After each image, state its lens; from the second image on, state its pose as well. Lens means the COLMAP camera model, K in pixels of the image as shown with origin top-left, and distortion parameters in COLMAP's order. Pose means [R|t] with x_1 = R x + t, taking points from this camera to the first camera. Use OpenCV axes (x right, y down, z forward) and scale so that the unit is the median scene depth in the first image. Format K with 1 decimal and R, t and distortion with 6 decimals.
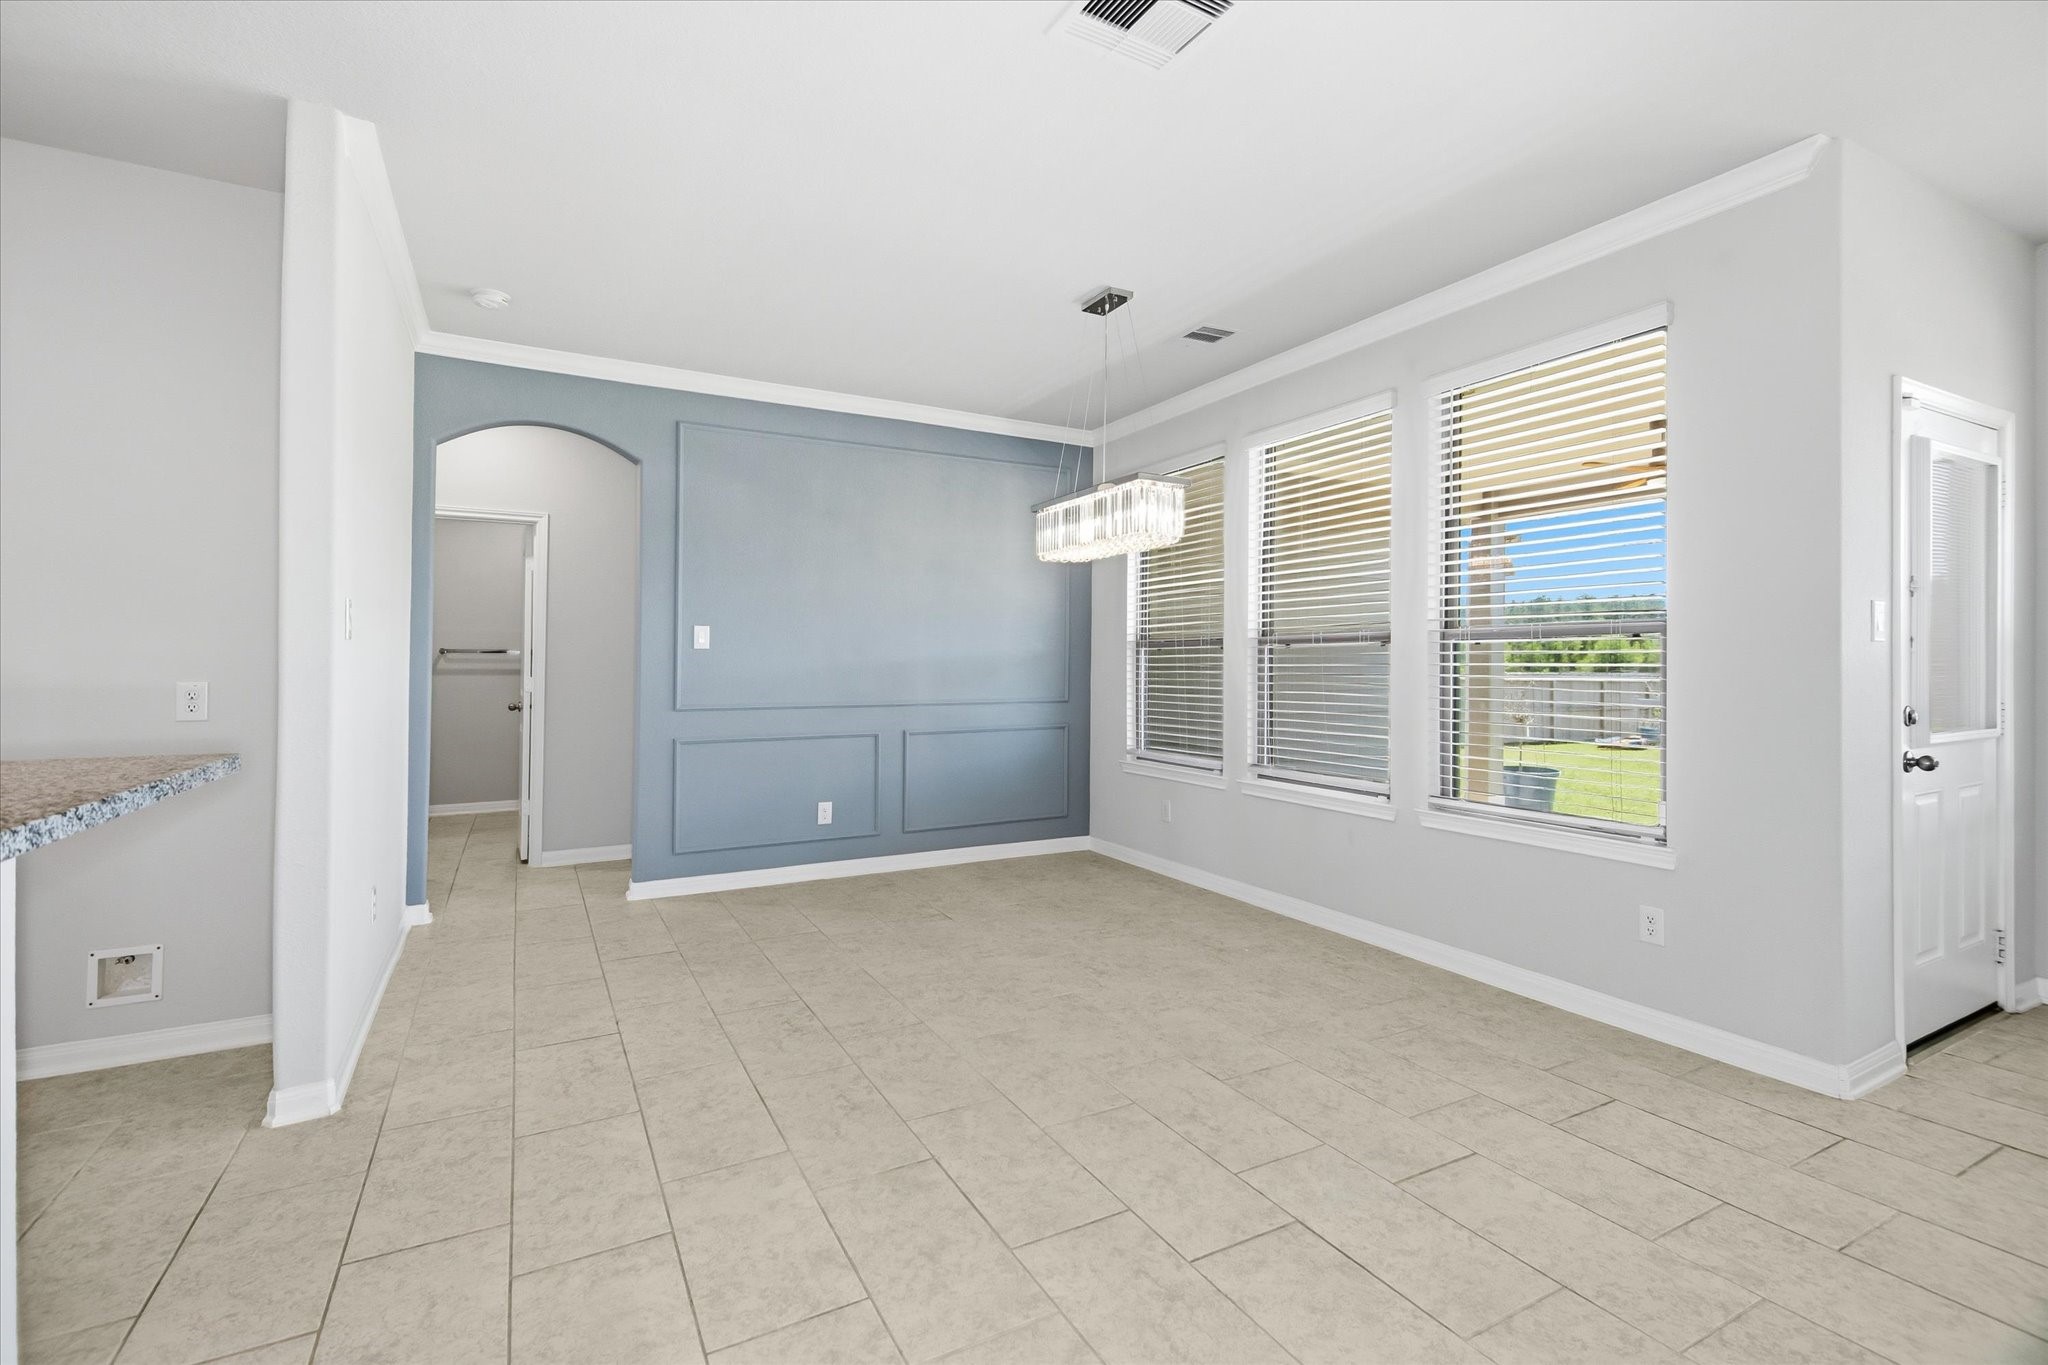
lens RADIAL K [[921.1, 0, 1024.1], [0, 921.1, 660.0], [0, 0, 1]] dist [0.025817, -0.000106]
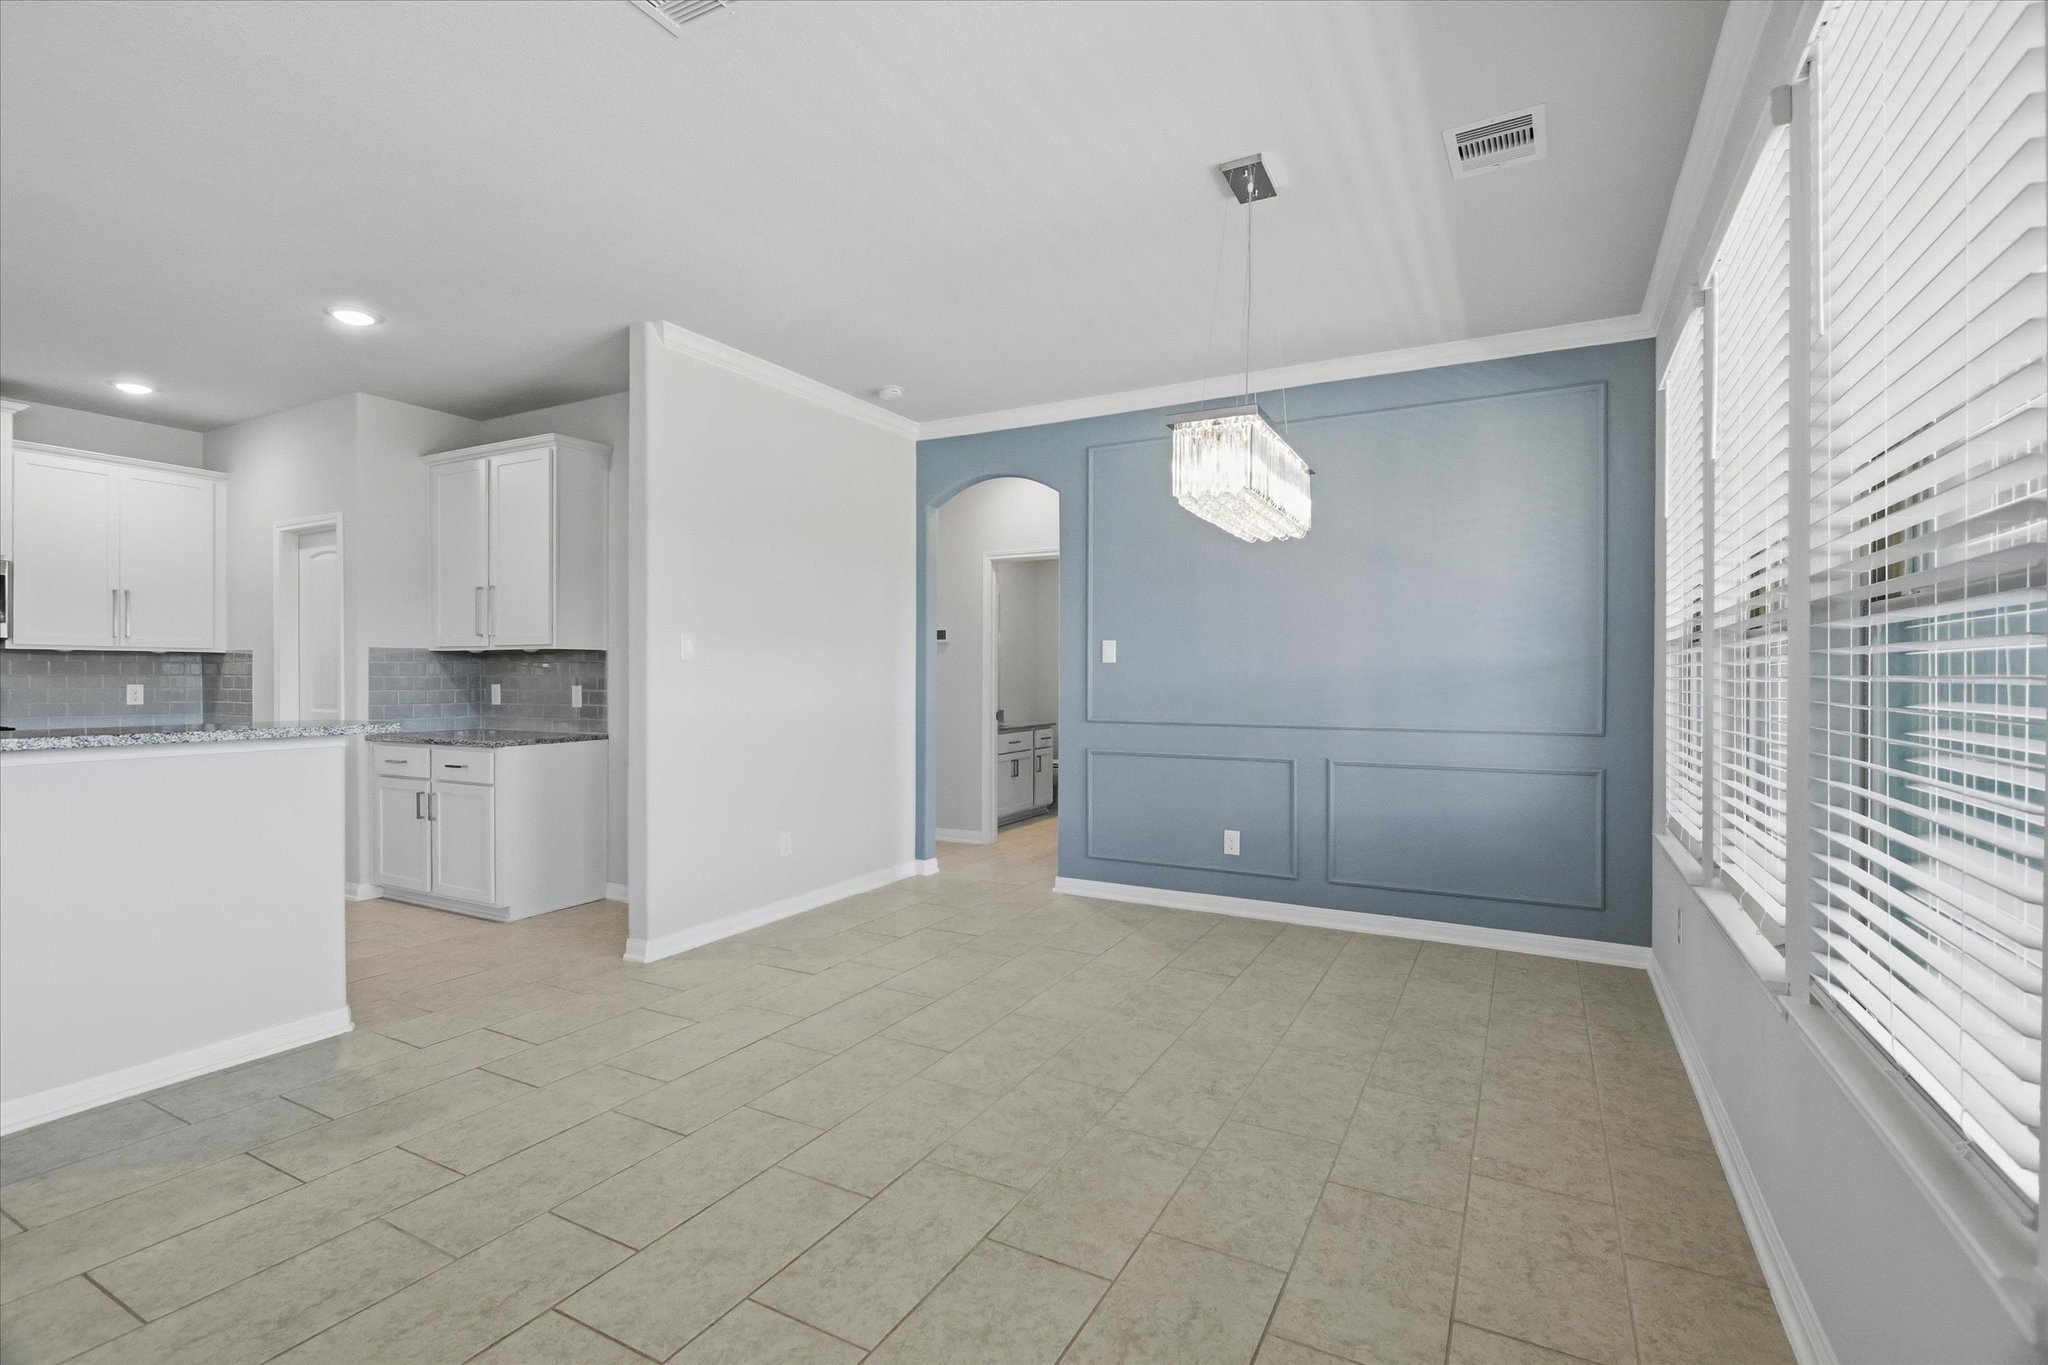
lens RADIAL K [[943.9, 0, 1009.5], [0, 943.9, 686.7], [0, 0, 1]] dist [0.001362, -0.000821]
pose [[0.537273, 0.009743, -0.843352, 0.487348], [0.001735, 0.999918, 0.012658, 0.000847], [0.843406, -0.008264, 0.537213, 0.347992]]
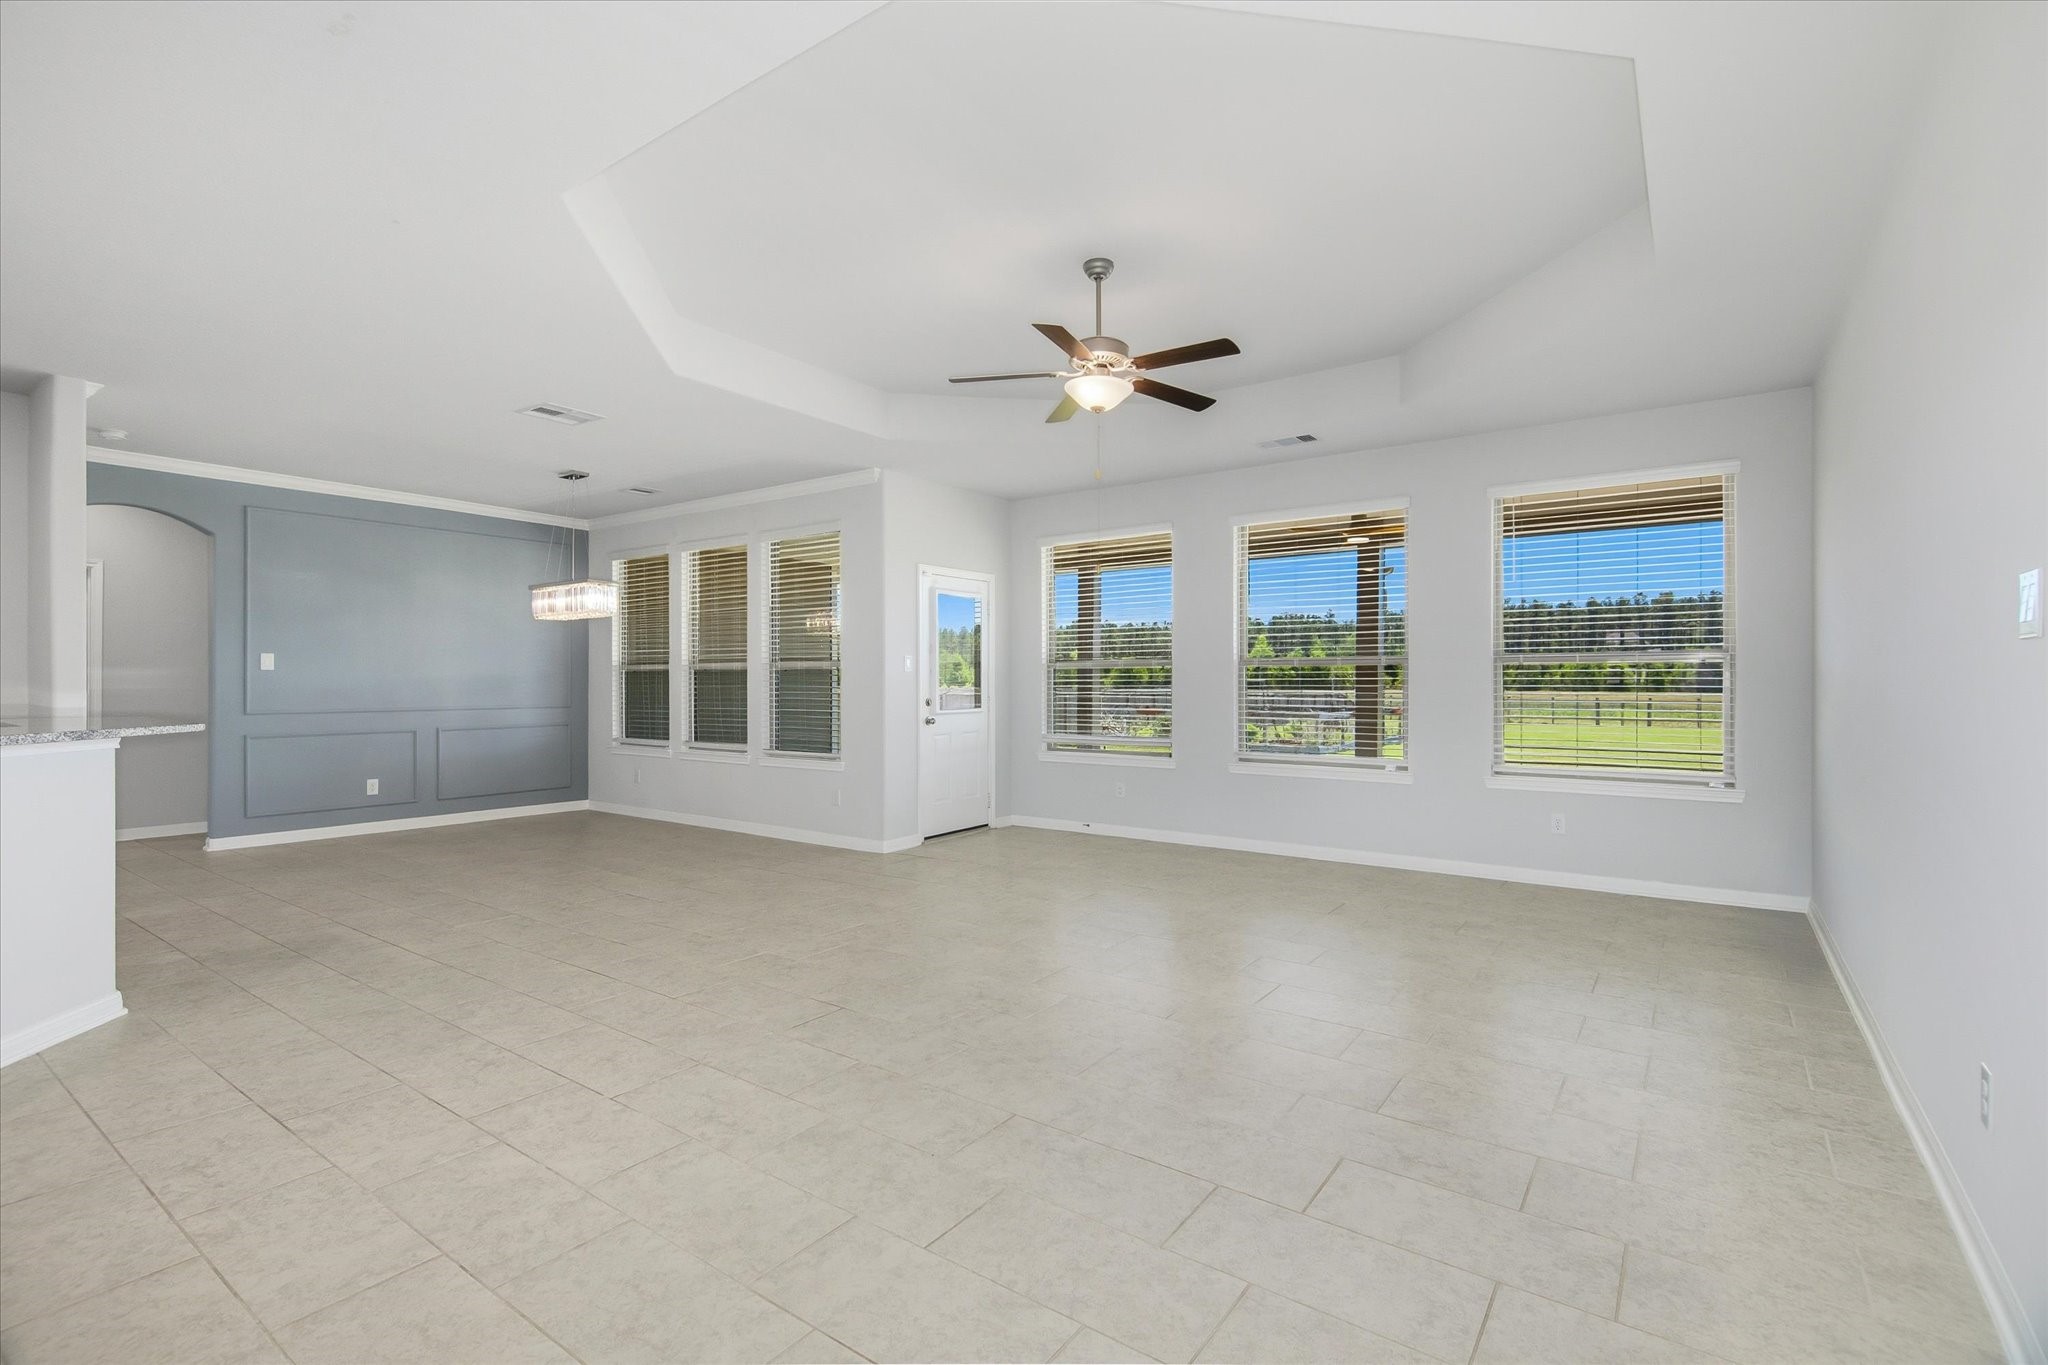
lens RADIAL K [[924.6, 0, 1019.8], [0, 924.6, 692.1], [0, 0, 1]] dist [0.000890, 0.000114]
pose [[0.902516, -0.005402, 0.430621, 0.074817], [-0.002274, 0.999848, 0.017310, -0.005849], [-0.430649, -0.016602, 0.902367, -0.758856]]
